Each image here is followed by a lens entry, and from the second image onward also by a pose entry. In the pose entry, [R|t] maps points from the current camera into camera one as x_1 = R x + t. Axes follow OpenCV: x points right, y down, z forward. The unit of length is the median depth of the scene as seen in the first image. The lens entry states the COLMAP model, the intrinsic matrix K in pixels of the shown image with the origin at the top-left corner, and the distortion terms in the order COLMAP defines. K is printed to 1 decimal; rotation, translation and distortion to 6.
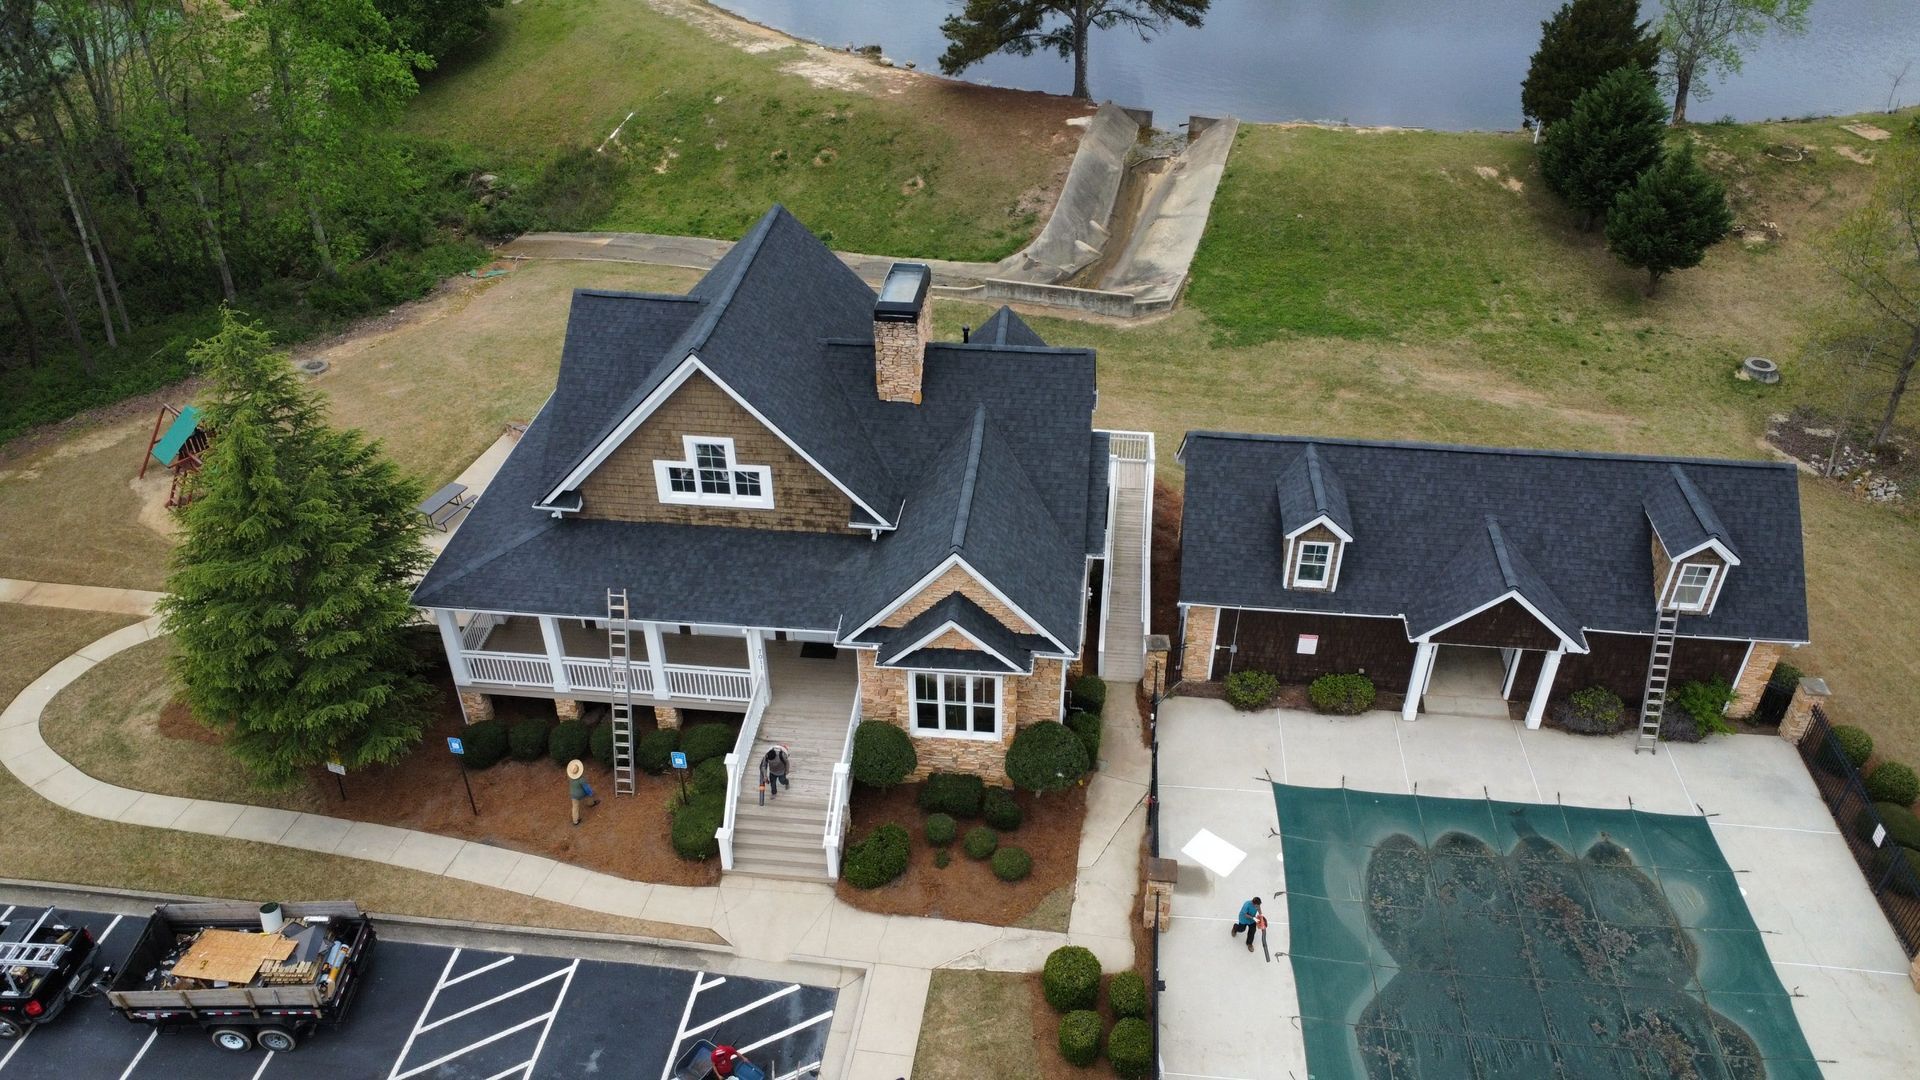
lens RADIAL K [[1390.7, 0, 964.6], [0, 1390.7, 543.3], [0, 0, 1]] dist [-0.032515, 0.003415]
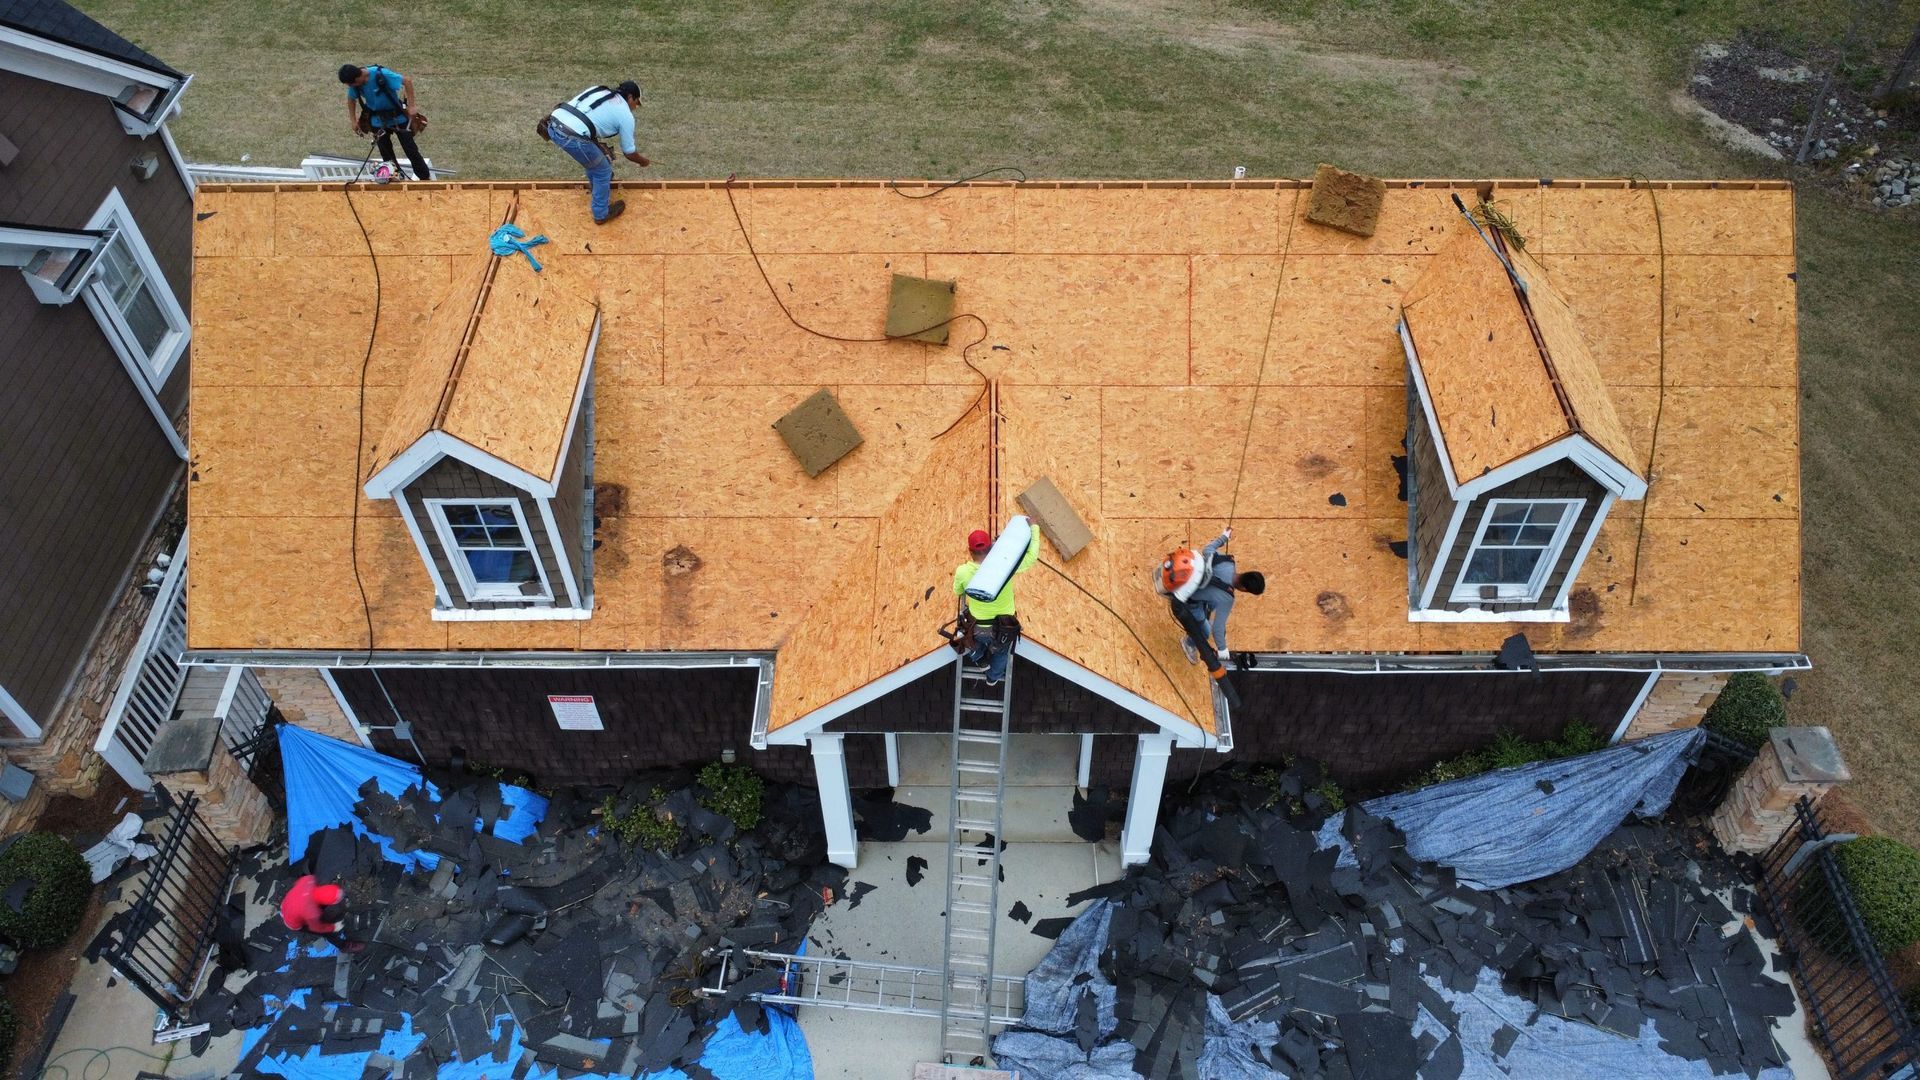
lens RADIAL K [[1390.7, 0, 958.9], [0, 1390.7, 531.8], [0, 0, 1]] dist [-0.032515, 0.003415]
pose [[0.995487, -0.075496, 0.057489, 0.247906], [0.061127, 0.973573, 0.220042, -0.043345], [-0.072582, -0.215535, 0.973795, 0.449249]]
